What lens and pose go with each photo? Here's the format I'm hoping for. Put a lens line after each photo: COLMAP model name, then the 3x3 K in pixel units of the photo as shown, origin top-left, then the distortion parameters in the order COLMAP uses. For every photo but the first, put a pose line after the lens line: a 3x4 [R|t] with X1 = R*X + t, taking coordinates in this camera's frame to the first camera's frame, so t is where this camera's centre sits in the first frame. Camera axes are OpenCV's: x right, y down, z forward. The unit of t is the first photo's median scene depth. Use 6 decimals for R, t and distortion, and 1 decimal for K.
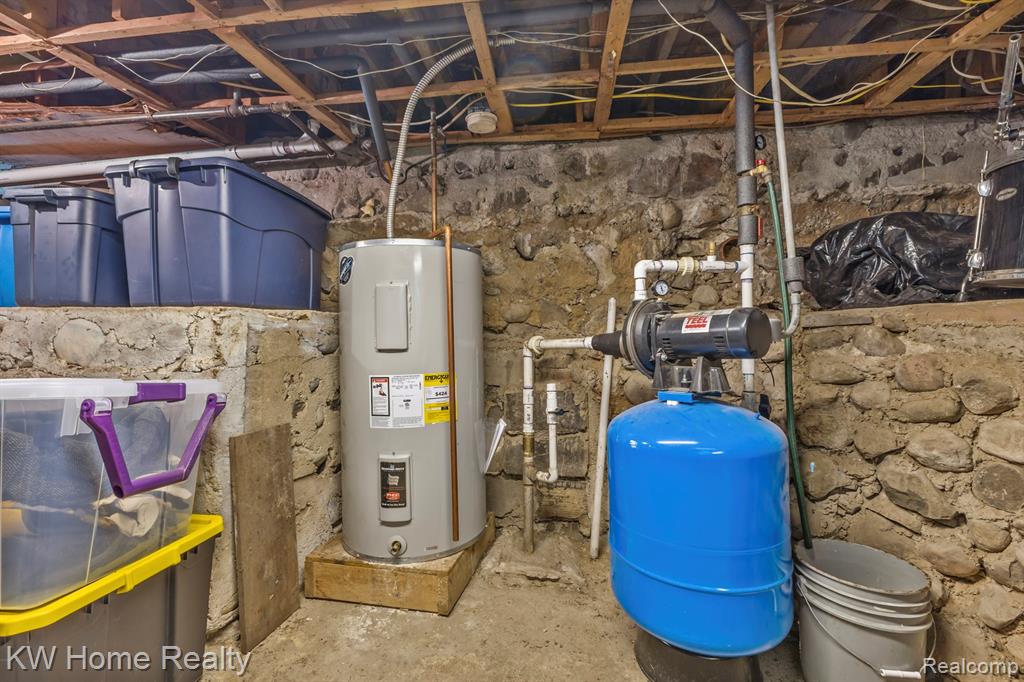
lens RADIAL K [[440.7, 0, 509.8], [0, 440.7, 338.9], [0, 0, 1]] dist [0.010727, 0.000200]
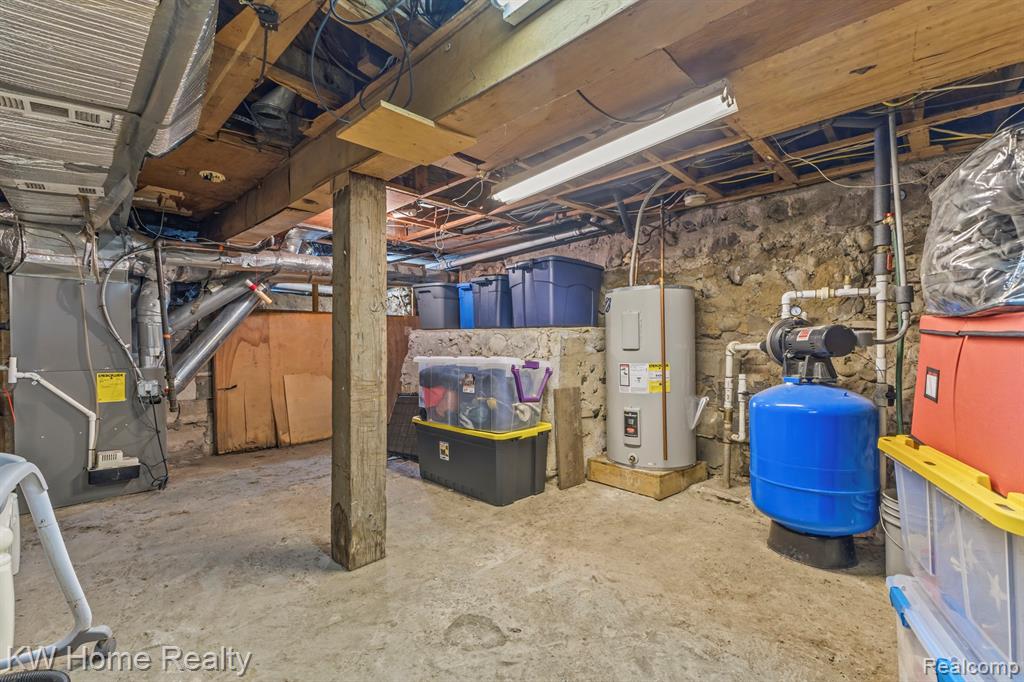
lens RADIAL K [[440.7, 0, 509.8], [0, 440.7, 338.9], [0, 0, 1]] dist [0.010727, 0.000200]
pose [[0.799520, -0.002307, -0.600636, 0.405572], [-0.000684, 0.999988, -0.004752, -0.008392], [0.600640, 0.004210, 0.799509, -0.707076]]
